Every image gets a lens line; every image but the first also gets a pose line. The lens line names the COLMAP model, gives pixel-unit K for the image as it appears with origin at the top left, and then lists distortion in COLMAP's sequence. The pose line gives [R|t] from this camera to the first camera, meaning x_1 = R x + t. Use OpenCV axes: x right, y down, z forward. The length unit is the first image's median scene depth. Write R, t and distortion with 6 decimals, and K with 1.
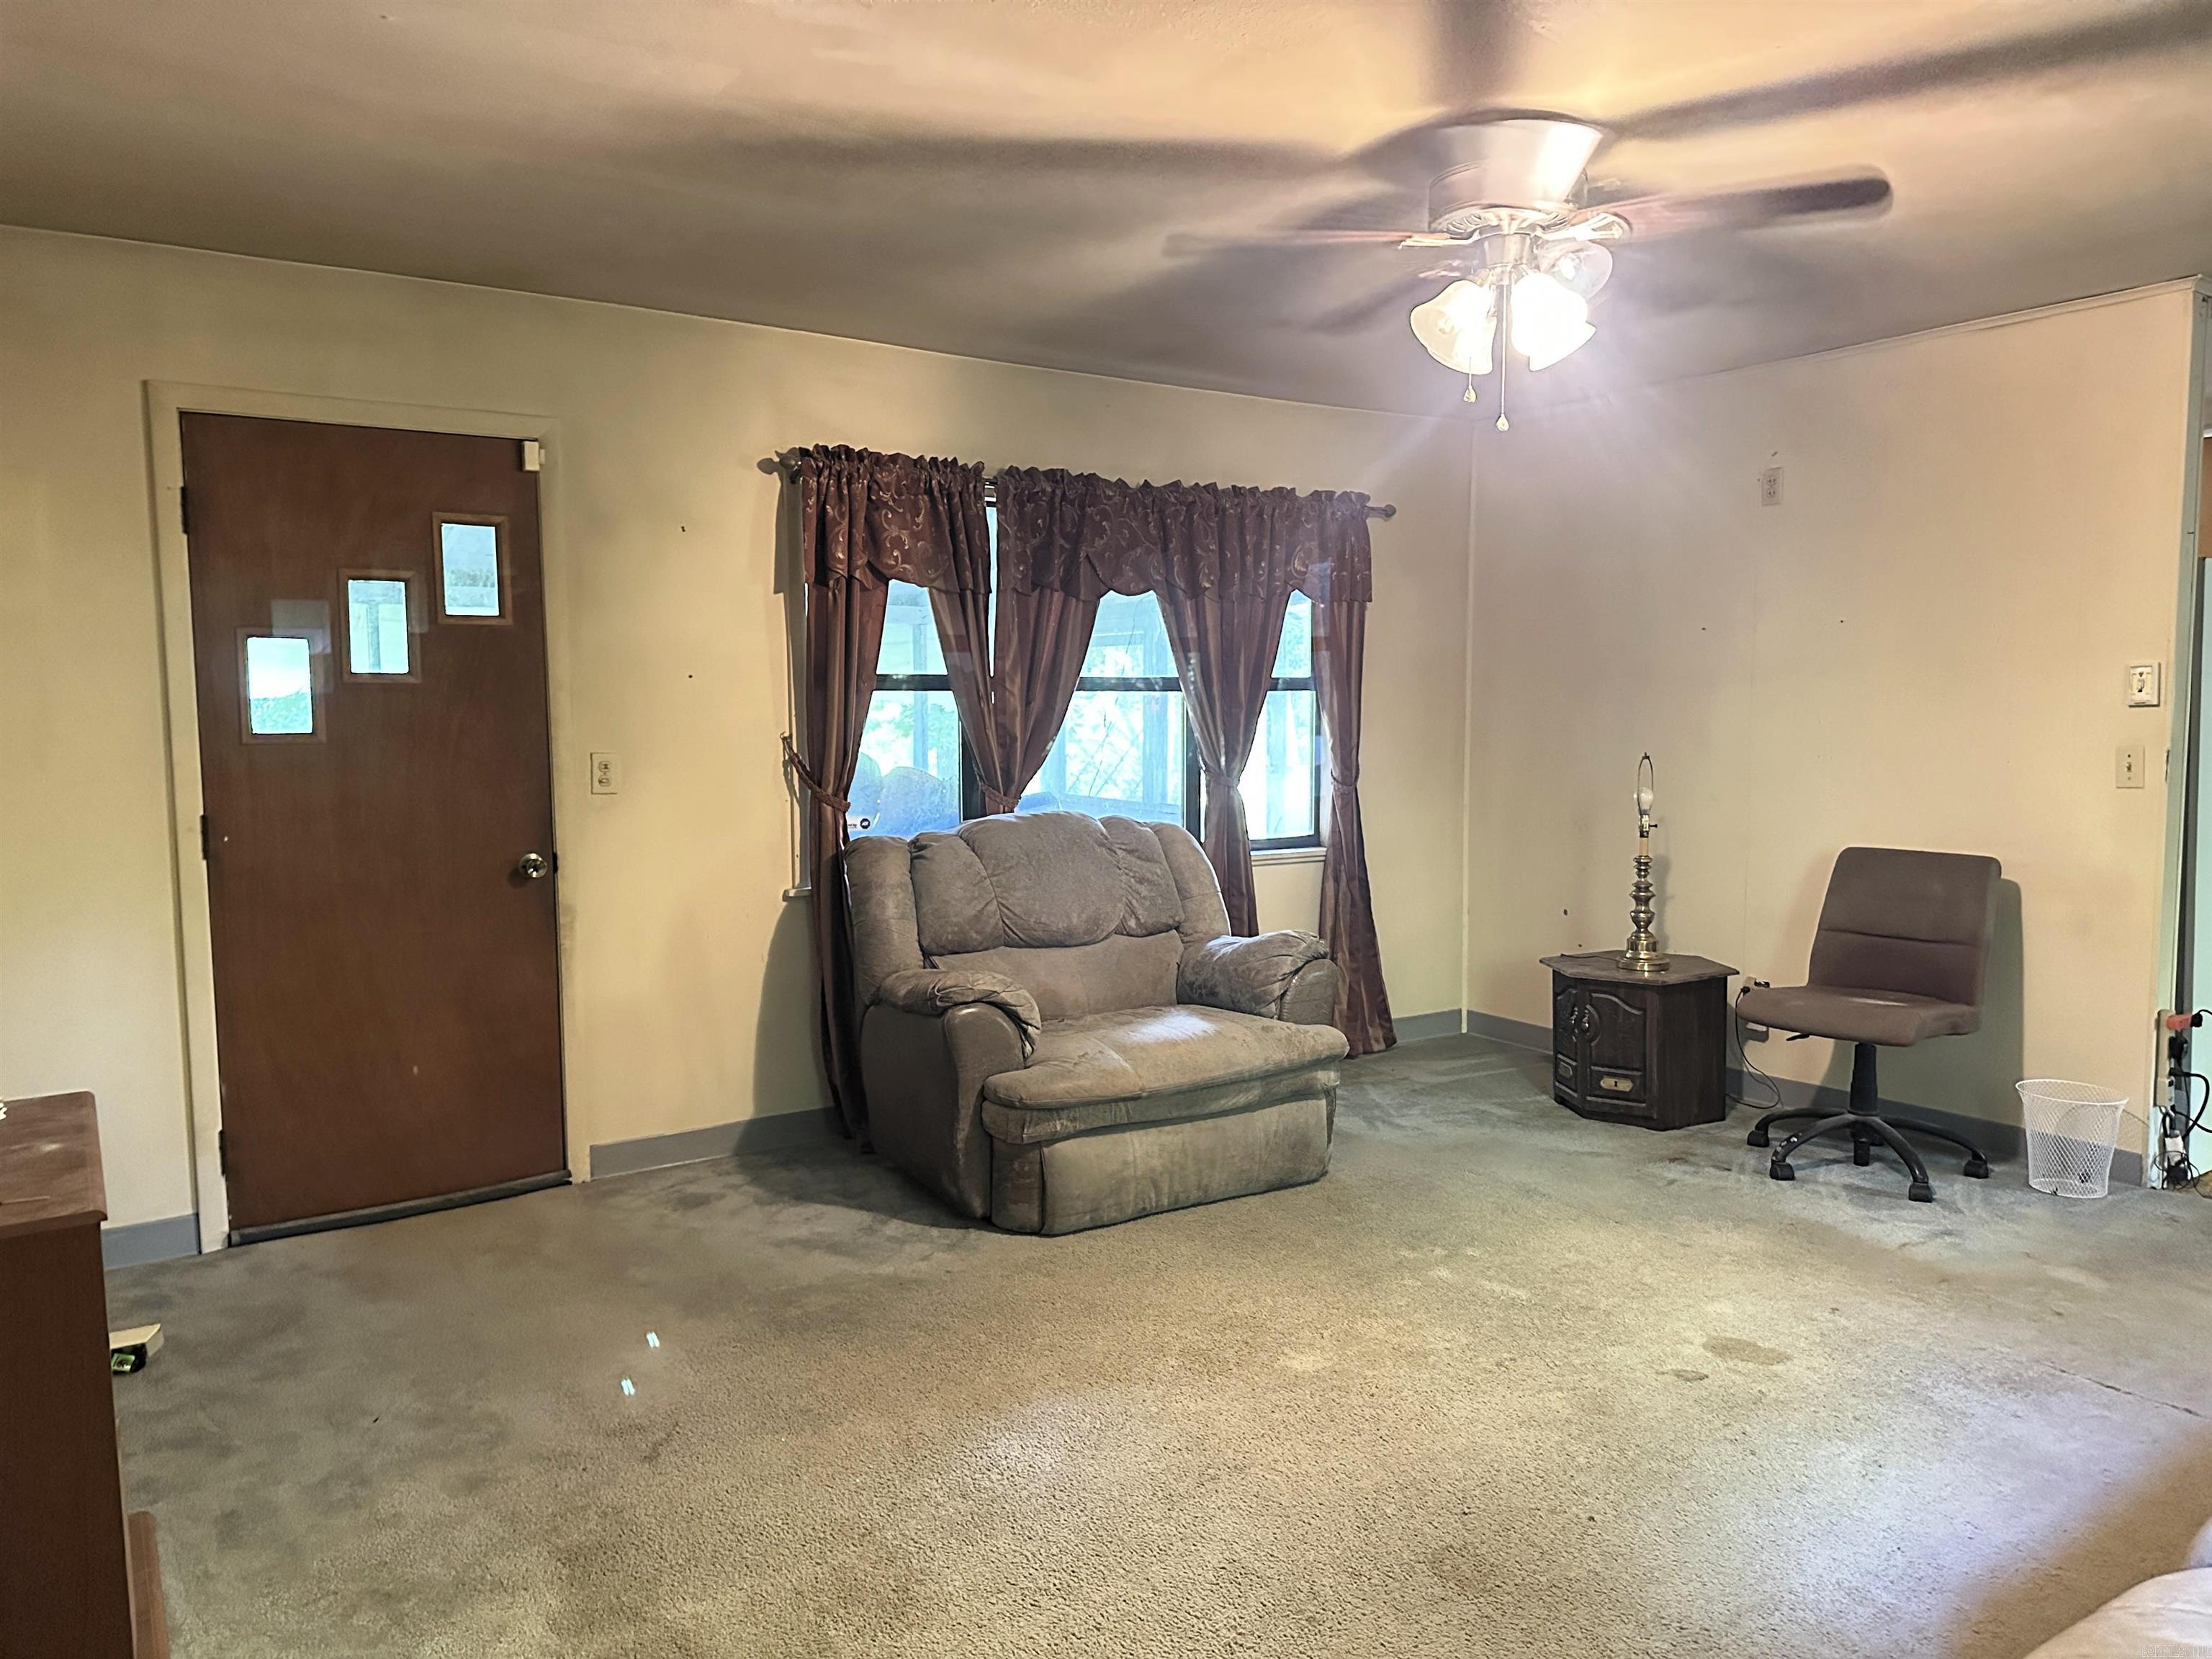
lens RADIAL K [[1540.2, 0, 1082.8], [0, 1540.2, 832.9], [0, 0, 1]] dist [0.040564, -0.046948]
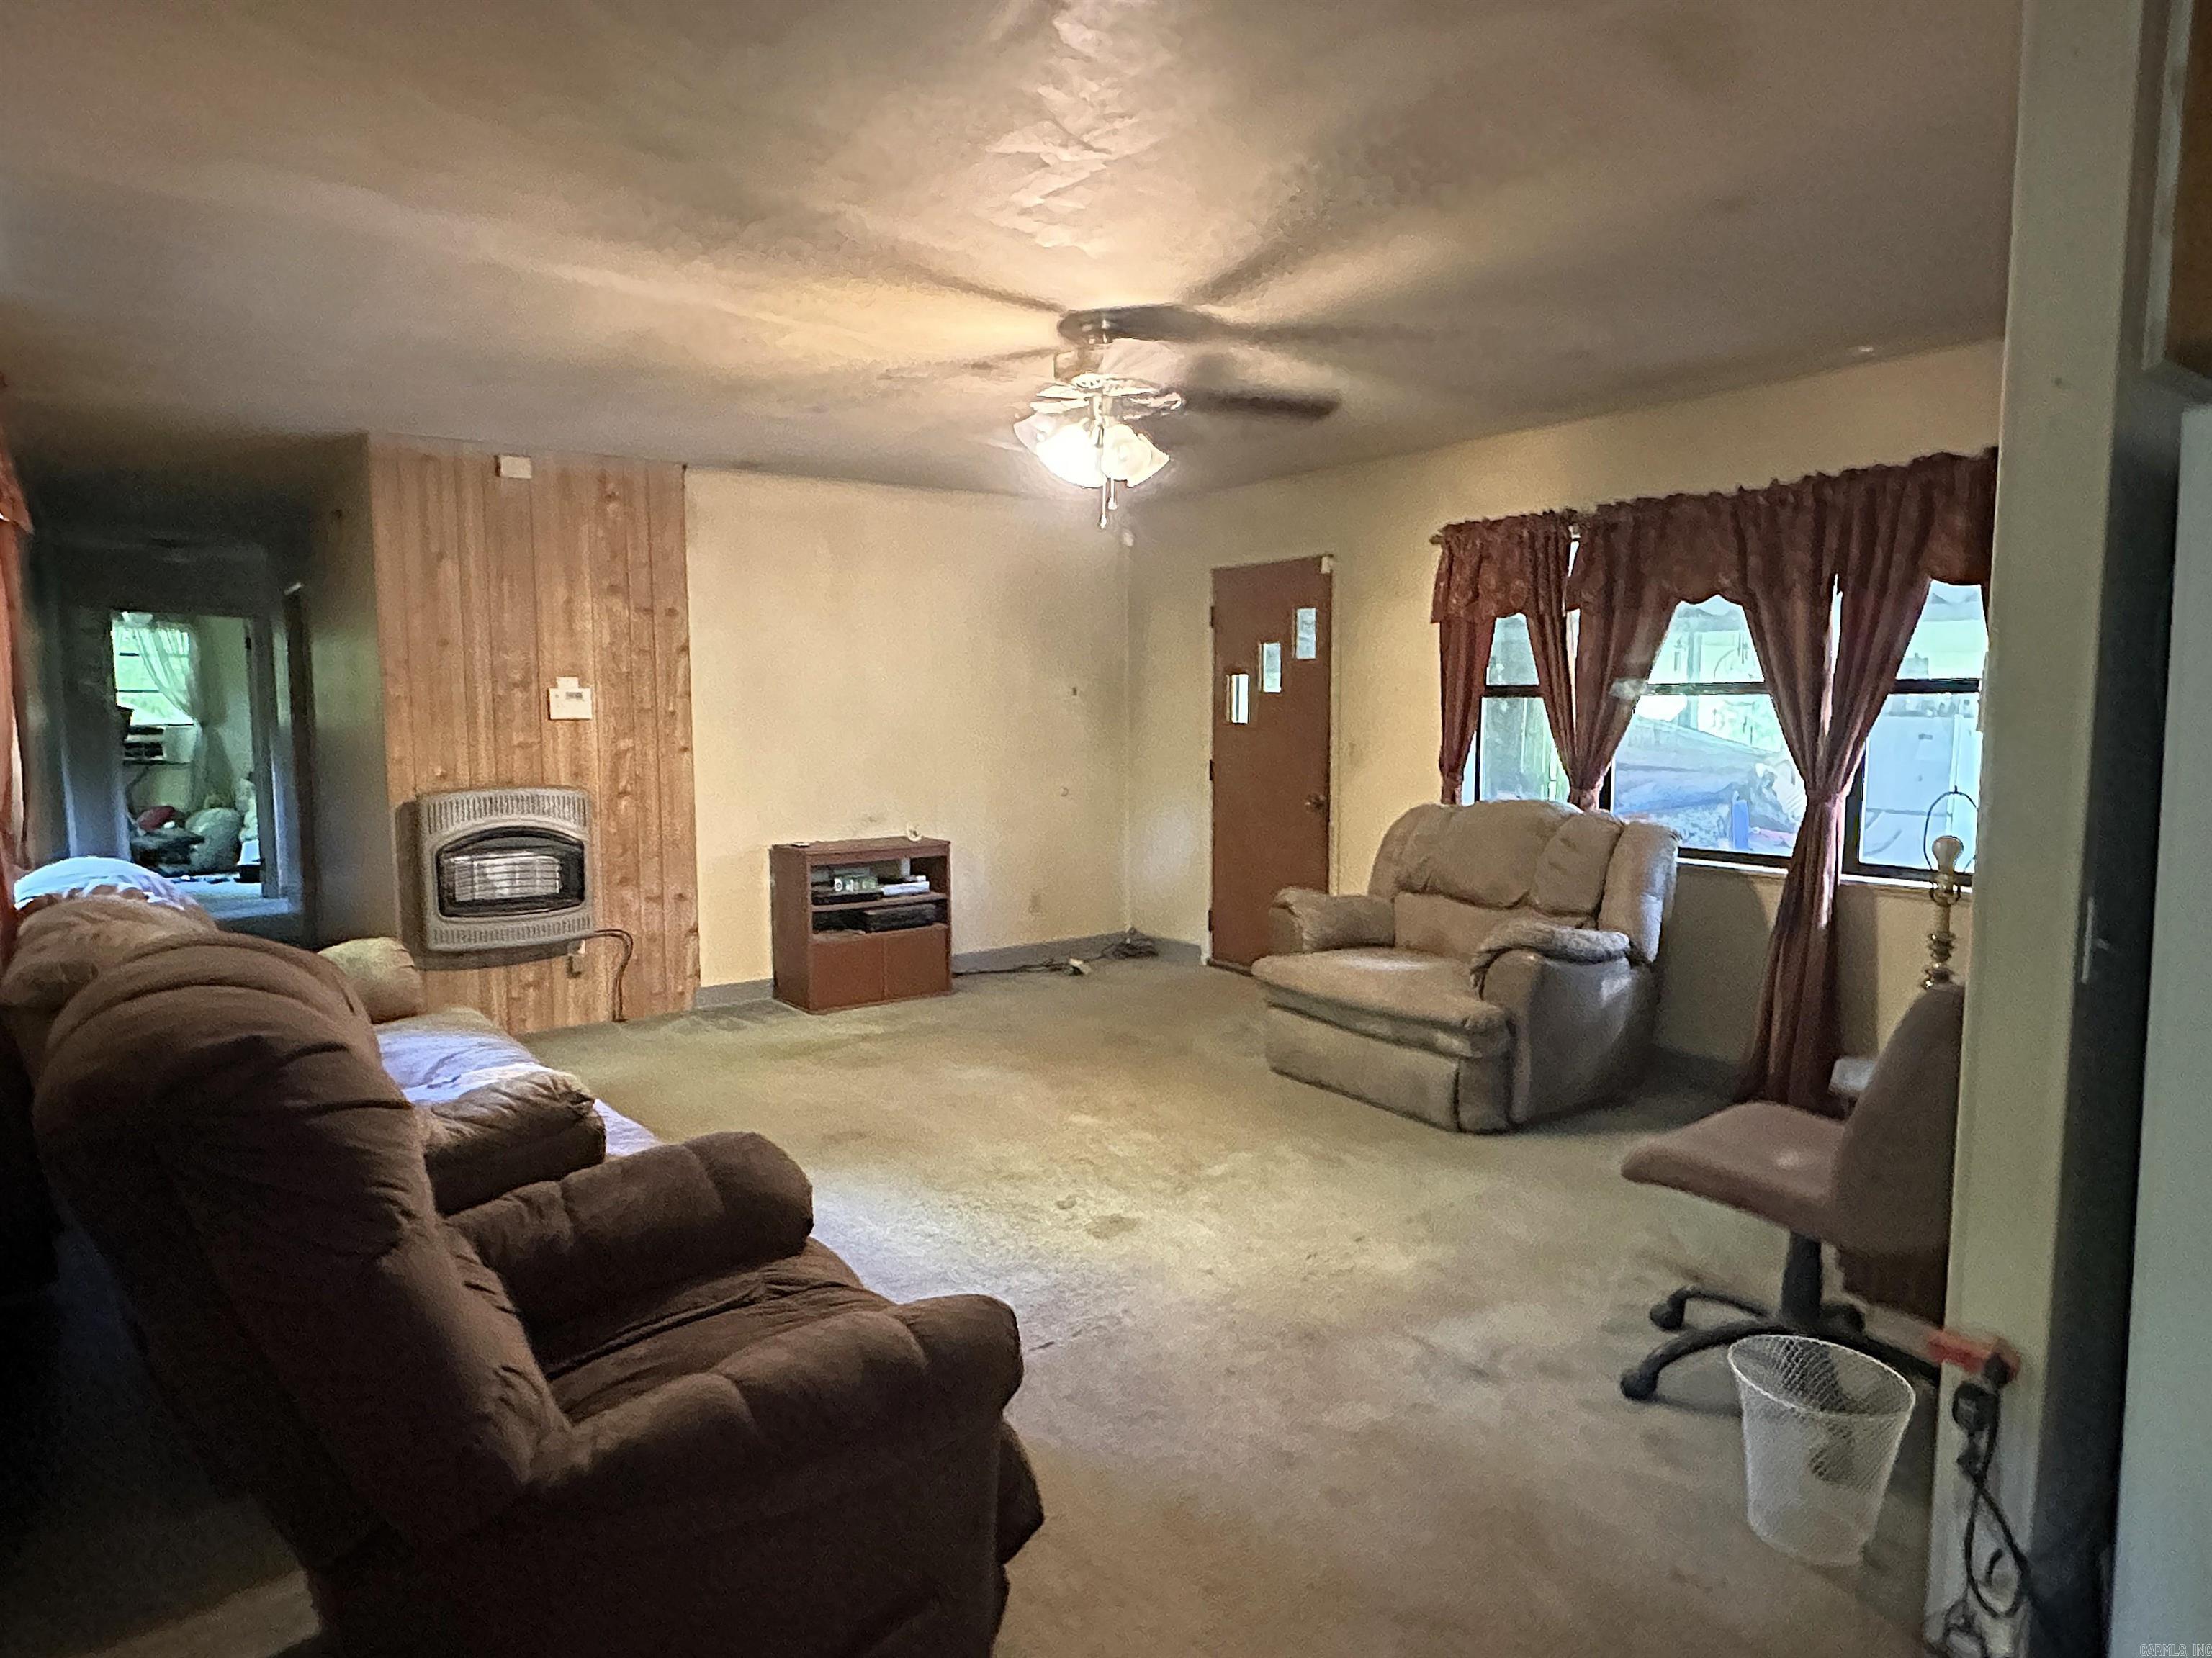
lens RADIAL K [[1288.5, 0, 1086.6], [0, 1288.5, 841.4], [0, 0, 1]] dist [-0.005052, -0.000803]
pose [[0.049817, 0.105681, -0.993151, 1.056228], [-0.074765, 0.991991, 0.101807, -0.062037], [0.995956, 0.069181, 0.057319, 0.658738]]
